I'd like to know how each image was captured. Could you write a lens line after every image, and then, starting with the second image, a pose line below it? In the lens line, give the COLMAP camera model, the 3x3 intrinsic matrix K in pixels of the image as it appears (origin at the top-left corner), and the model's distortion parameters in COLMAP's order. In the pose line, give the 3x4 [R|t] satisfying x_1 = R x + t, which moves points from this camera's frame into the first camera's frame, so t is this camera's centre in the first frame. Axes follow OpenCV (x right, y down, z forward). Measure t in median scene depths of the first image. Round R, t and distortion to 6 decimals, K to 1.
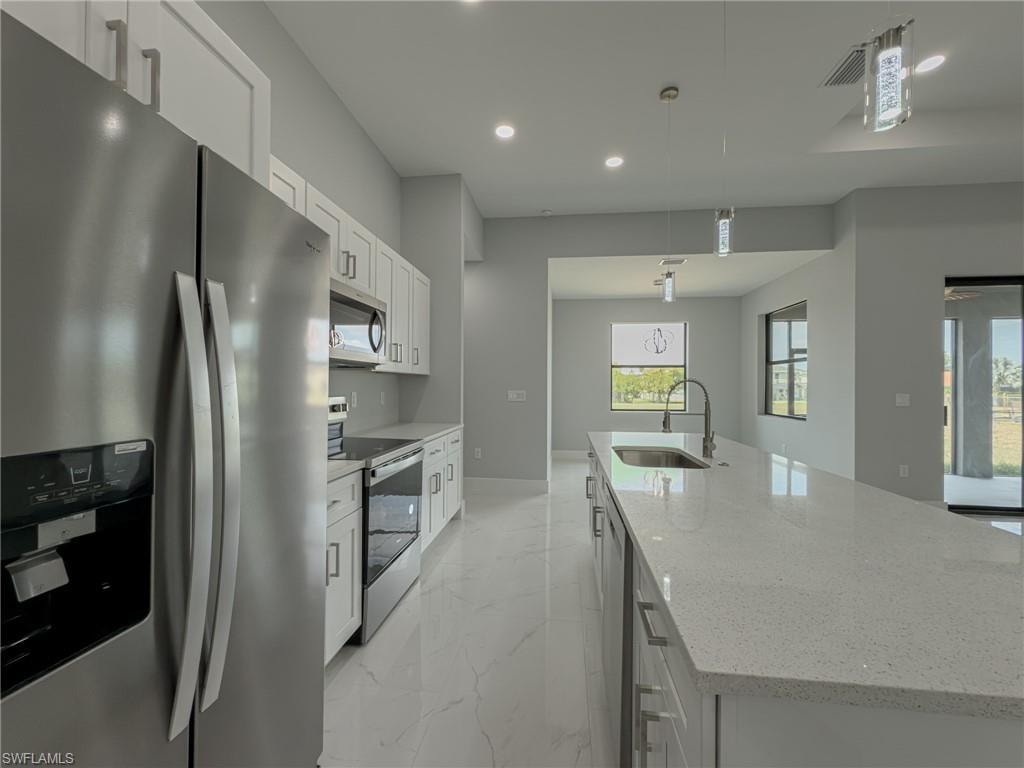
lens RADIAL K [[410.8, 0, 516.3], [0, 410.8, 386.6], [0, 0, 1]] dist [-0.001735, -0.000411]
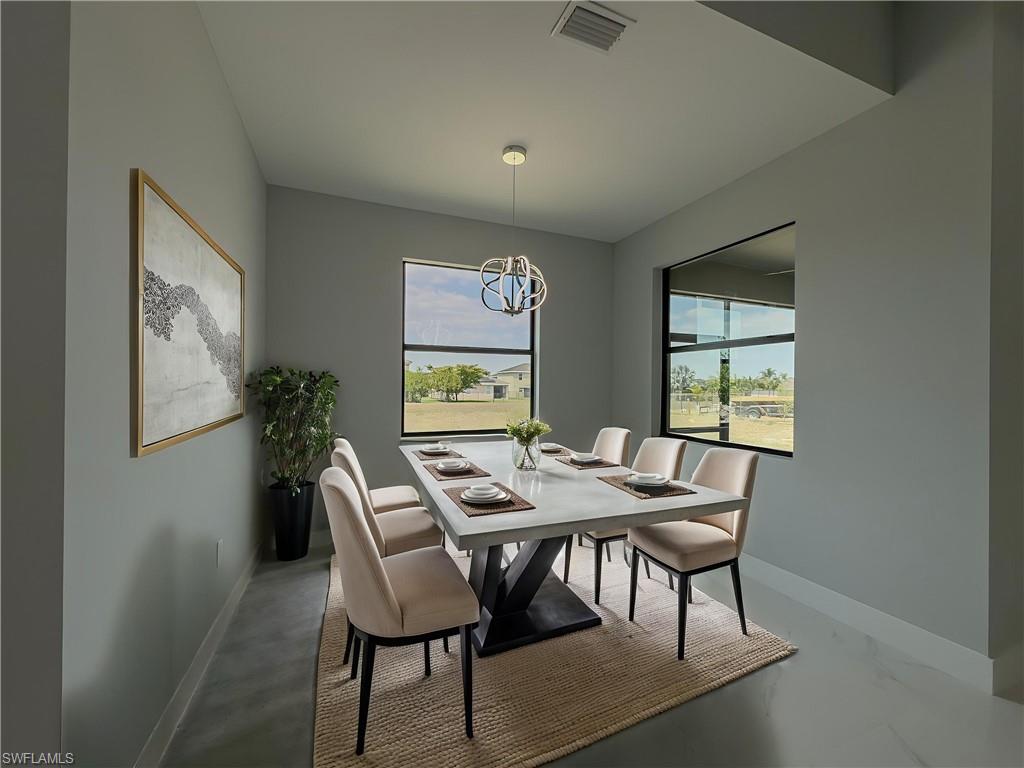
lens RADIAL K [[410.8, 0, 511.3], [0, 410.8, 380.8], [0, 0, 1]] dist [-0.001735, -0.000411]
pose [[0.879407, 0.009358, 0.475979, 0.119249], [-0.004573, 0.999927, -0.011210, -0.003295], [-0.476049, 0.007682, 0.879385, 0.543246]]
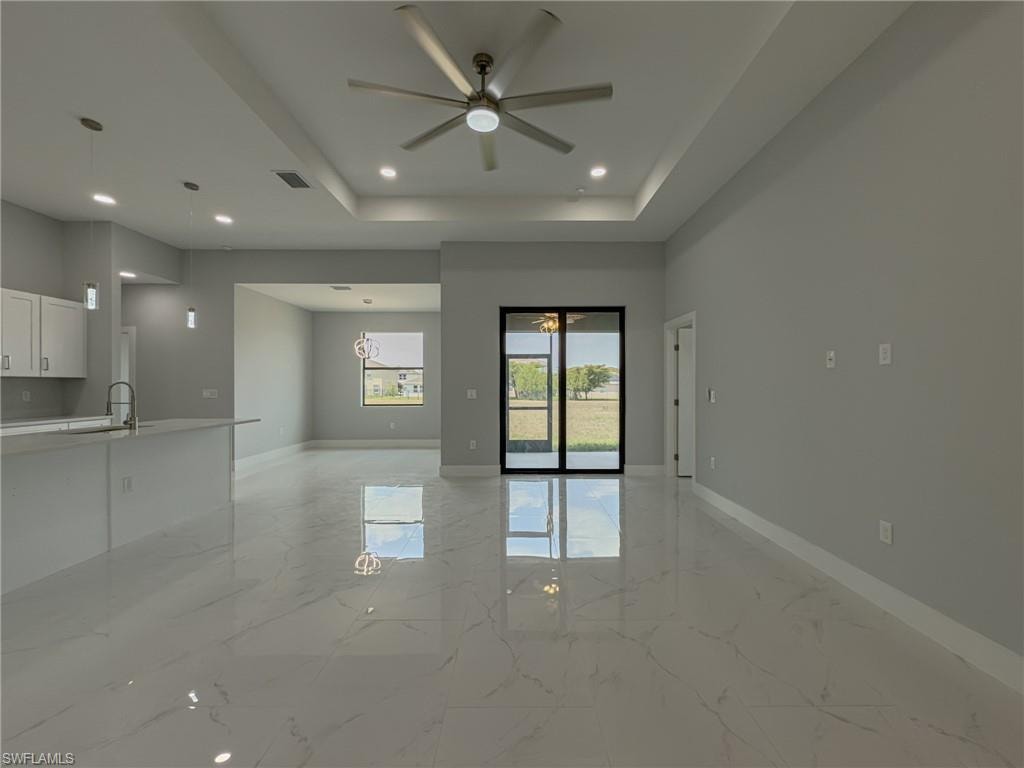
lens RADIAL K [[410.8, 0, 516.1], [0, 410.8, 385.1], [0, 0, 1]] dist [-0.001735, -0.000411]
pose [[0.992423, -0.005694, 0.122736, 0.565514], [0.005674, 0.999984, 0.000514, 0.000910], [-0.122737, 0.000186, 0.992439, -0.251277]]
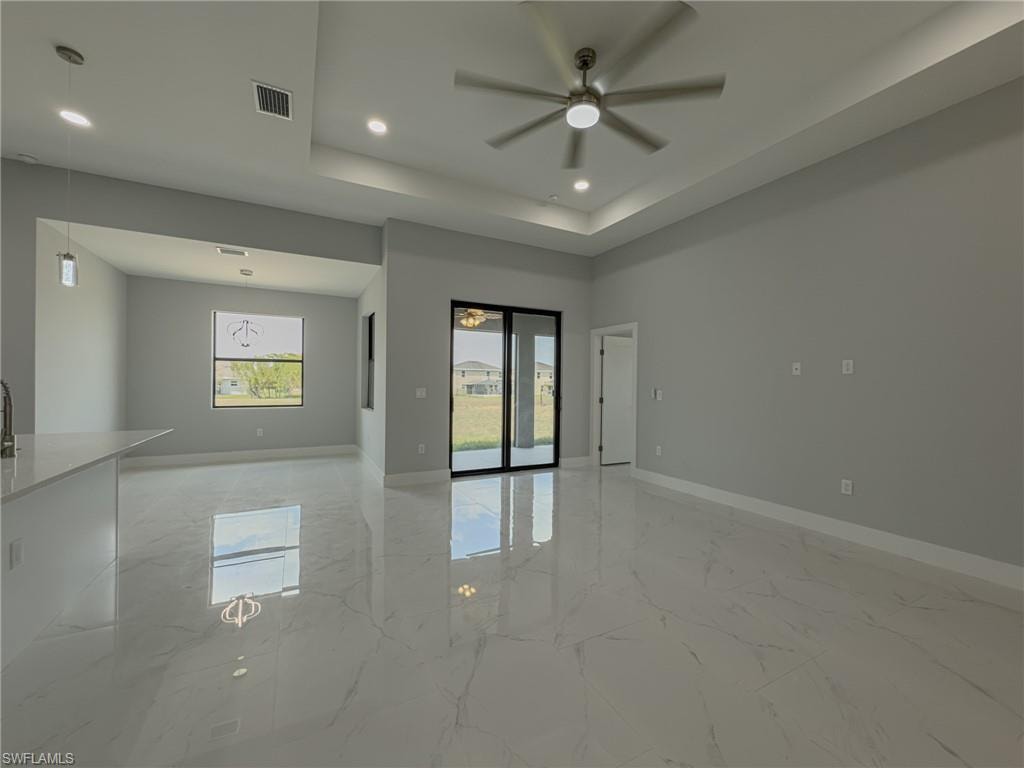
lens RADIAL K [[410.8, 0, 513.1], [0, 410.8, 386.1], [0, 0, 1]] dist [-0.001735, -0.000411]
pose [[0.820983, 0.000787, 0.570952, 0.277324], [-0.006609, 0.999945, 0.008124, -0.000760], [-0.570915, -0.010443, 0.820943, -0.125740]]
